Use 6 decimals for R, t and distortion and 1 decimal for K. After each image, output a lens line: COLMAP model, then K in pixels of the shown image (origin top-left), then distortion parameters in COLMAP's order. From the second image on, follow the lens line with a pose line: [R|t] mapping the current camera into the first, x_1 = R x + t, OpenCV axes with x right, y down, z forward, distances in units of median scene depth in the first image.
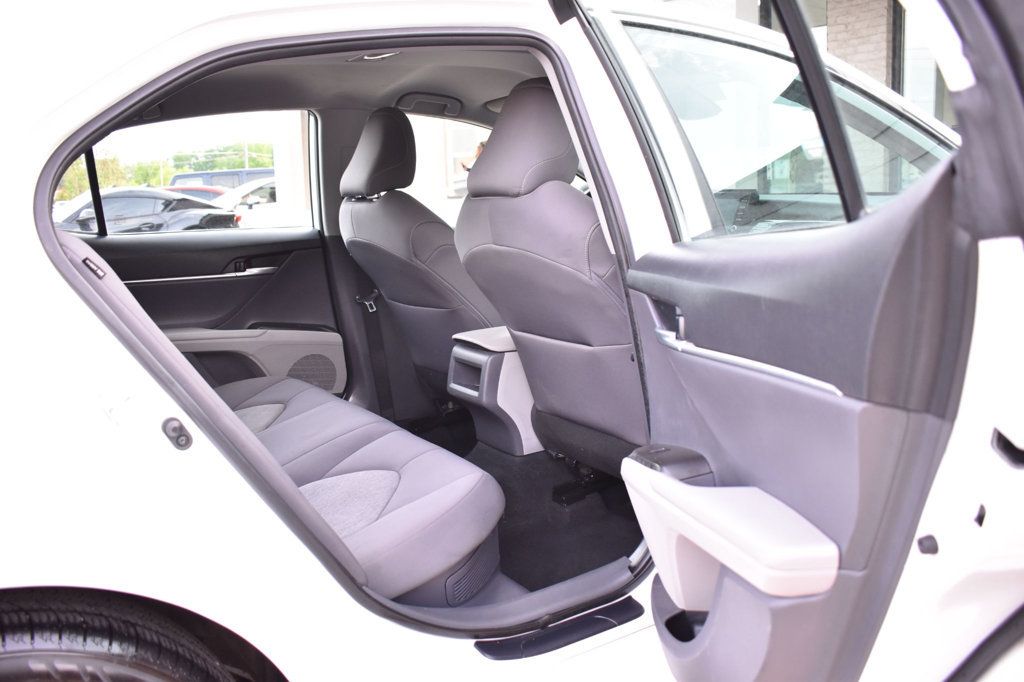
lens RADIAL K [[892.4, 0, 513.2], [0, 892.4, 340.3], [0, 0, 1]] dist [-0.070213, -0.010074]
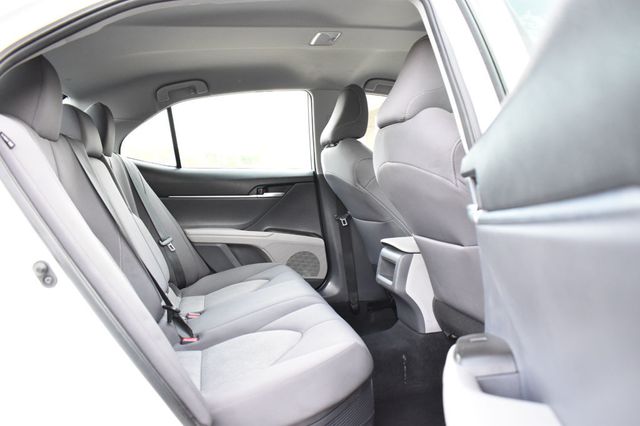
lens RADIAL K [[498.2, 0, 318.5], [0, 498.2, 212.3], [0, 0, 1]] dist [-0.090539, 0.005016]
pose [[0.941074, 0.040118, -0.335812, 0.097794], [-0.072831, 0.993682, -0.085388, 0.024917], [0.330265, 0.104814, 0.938051, 0.241346]]
